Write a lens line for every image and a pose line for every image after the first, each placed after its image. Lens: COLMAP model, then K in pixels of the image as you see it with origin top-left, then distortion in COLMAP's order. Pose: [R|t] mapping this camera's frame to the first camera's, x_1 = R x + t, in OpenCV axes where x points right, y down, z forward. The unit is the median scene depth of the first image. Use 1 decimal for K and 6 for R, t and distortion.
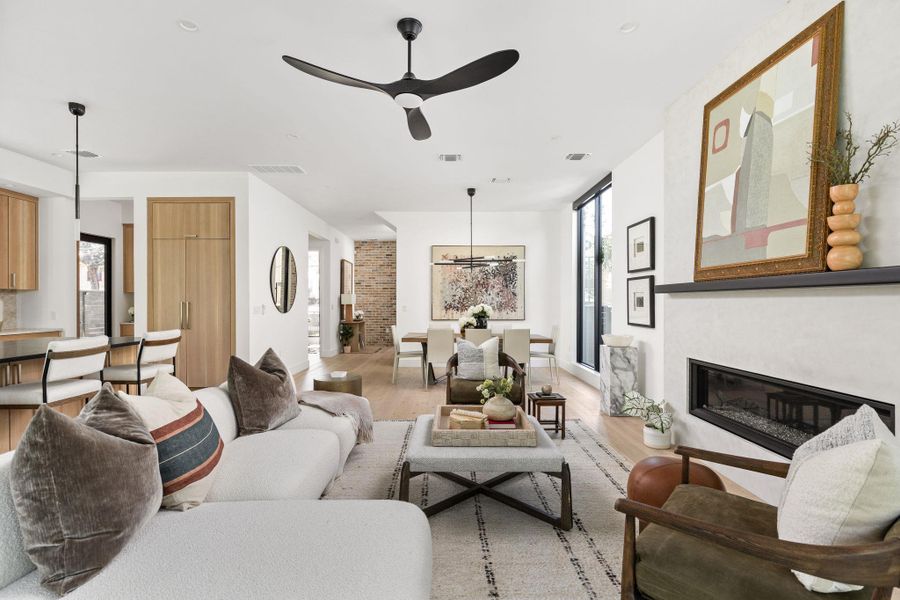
lens RADIAL K [[416.8, 0, 450.0], [0, 416.8, 300.0], [0, 0, 1]] dist [-0.001029, -0.000038]
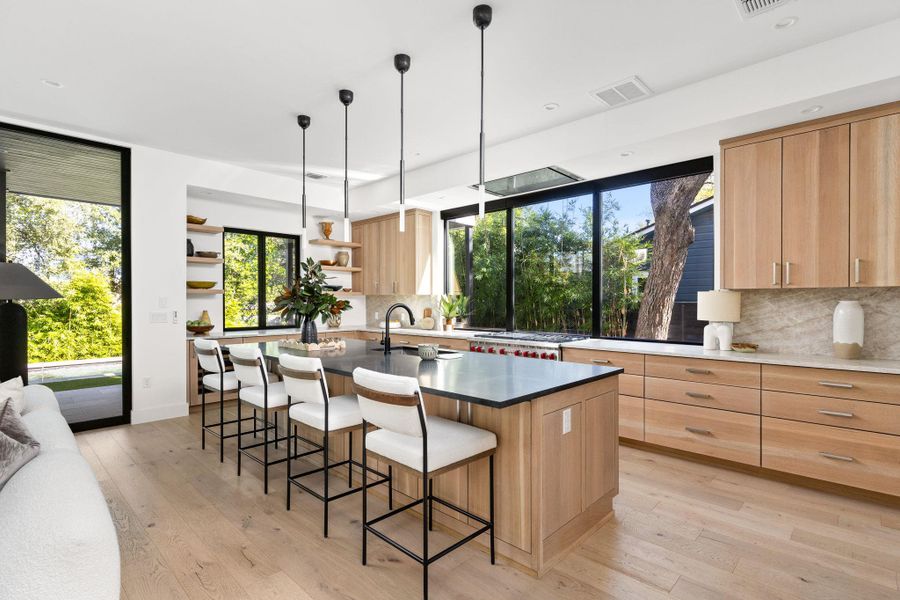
lens RADIAL K [[438.3, 0, 450.2], [0, 438.3, 304.1], [0, 0, 1]] dist [-0.000714, -0.000074]
pose [[-0.700318, 0.007197, -0.713795, -0.409925], [0.006493, 0.999972, 0.003711, -0.011241], [0.713802, -0.002036, -0.700345, 1.598478]]
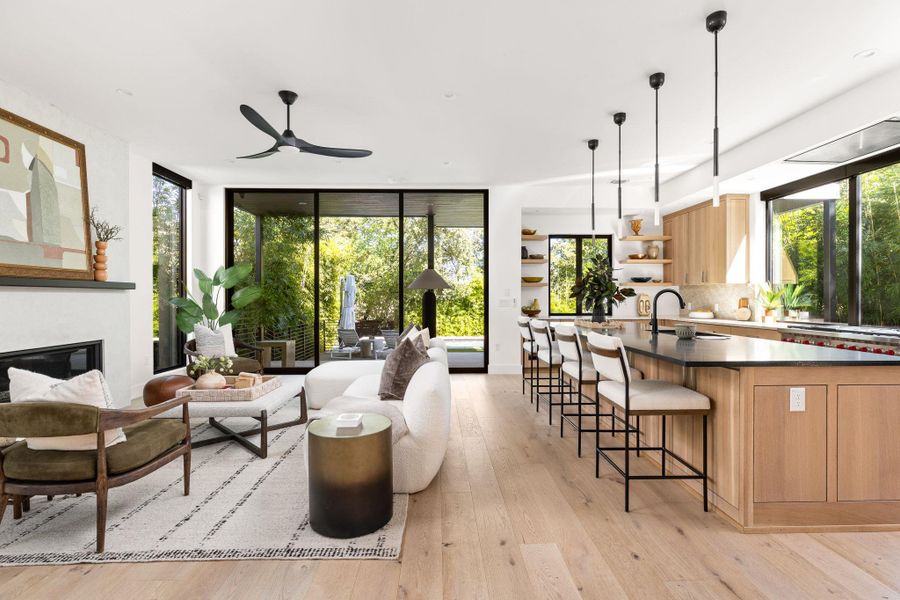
lens RADIAL K [[416.8, 0, 450.0], [0, 416.8, 300.0], [0, 0, 1]] dist [-0.001029, -0.000038]
pose [[-0.999719, 0.003624, -0.023440, -0.466321], [0.003606, 0.999993, 0.000837, 0.016994], [0.023443, 0.000752, -0.999725, 1.878365]]
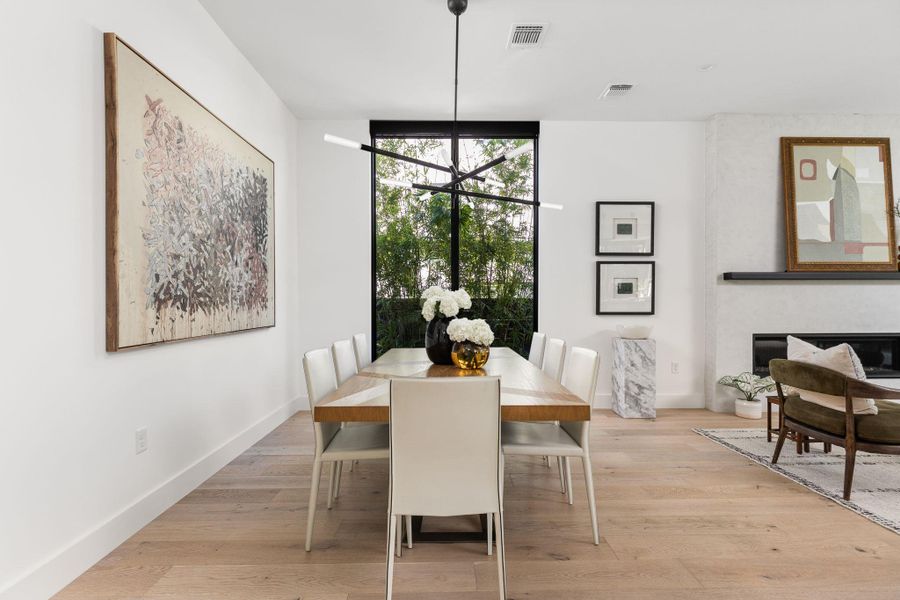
lens RADIAL K [[416.8, 0, 450.0], [0, 416.8, 300.0], [0, 0, 1]] dist [-0.001029, -0.000038]
pose [[0.000973, -0.002556, 0.999996, -0.661864], [-0.004416, 0.999987, 0.002560, 0.042193], [-0.999990, -0.004418, 0.000962, 1.931015]]
